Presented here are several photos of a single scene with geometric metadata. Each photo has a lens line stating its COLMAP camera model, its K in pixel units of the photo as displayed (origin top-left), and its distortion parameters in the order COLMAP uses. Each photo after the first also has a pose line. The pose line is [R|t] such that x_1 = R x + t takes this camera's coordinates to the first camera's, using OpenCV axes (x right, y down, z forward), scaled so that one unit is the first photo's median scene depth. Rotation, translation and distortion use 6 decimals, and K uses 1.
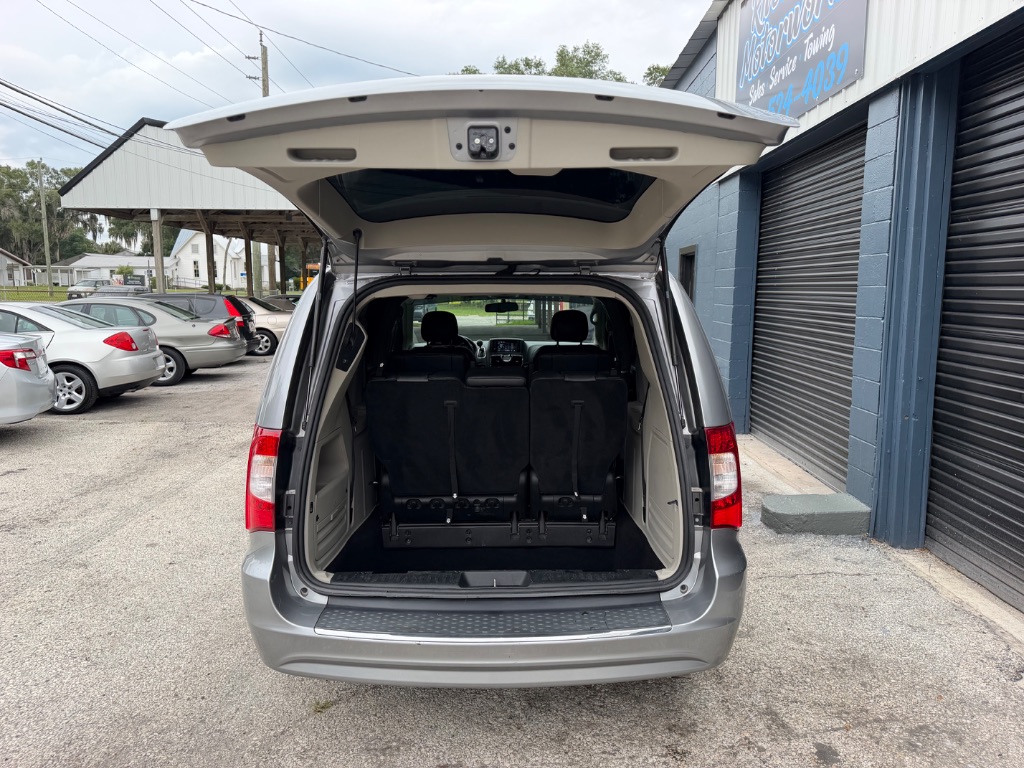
lens RADIAL K [[726.7, 0, 517.3], [0, 726.7, 387.7], [0, 0, 1]] dist [-0.005689, -0.005239]
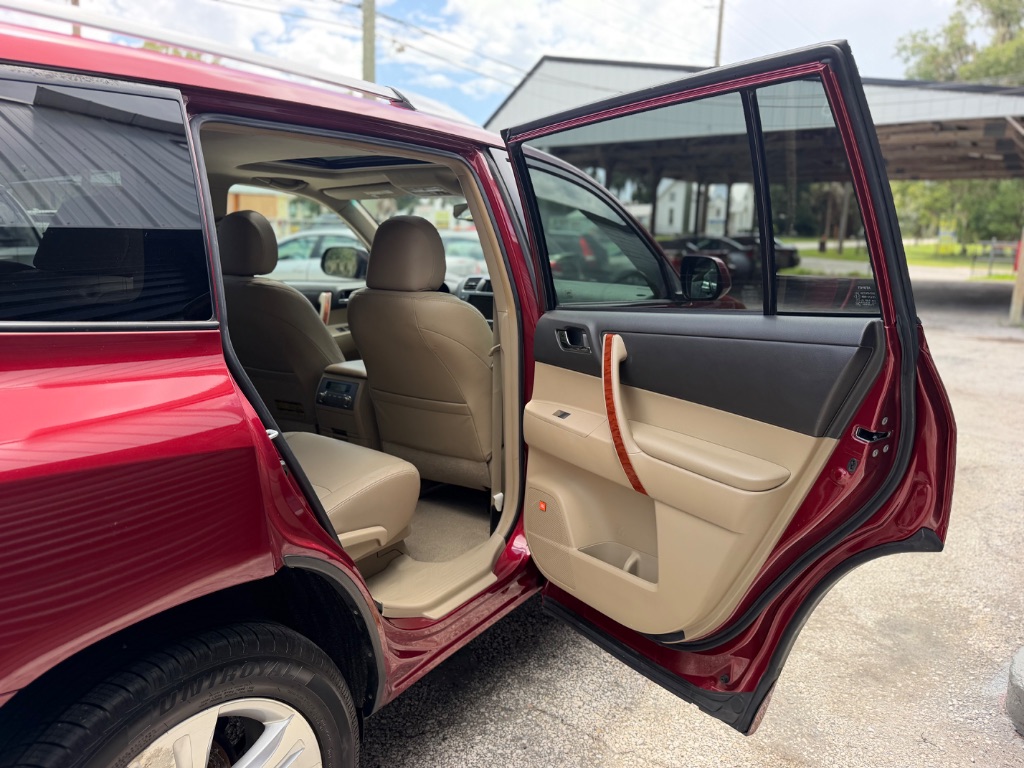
lens RADIAL K [[726.7, 0, 509.7], [0, 726.7, 385.8], [0, 0, 1]] dist [-0.005689, -0.005239]
pose [[0.795927, 0.132249, -0.590771, 0.377402], [-0.094271, 0.991019, 0.094840, -0.018346], [0.598008, -0.019793, 0.801246, 0.521982]]
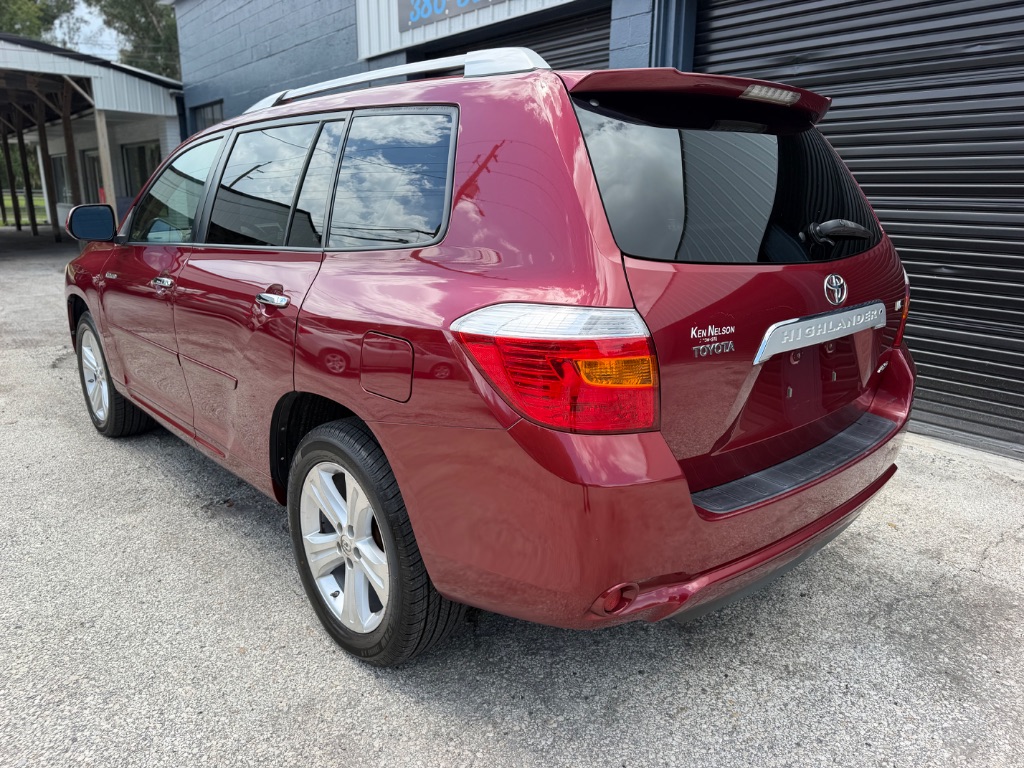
lens RADIAL K [[726.7, 0, 521.1], [0, 726.7, 391.0], [0, 0, 1]] dist [-0.005689, -0.005239]
pose [[0.759854, -0.160605, 0.629942, -0.480105], [0.075457, 0.984242, 0.159915, 0.025808], [-0.645699, -0.073979, 0.760000, 0.202842]]
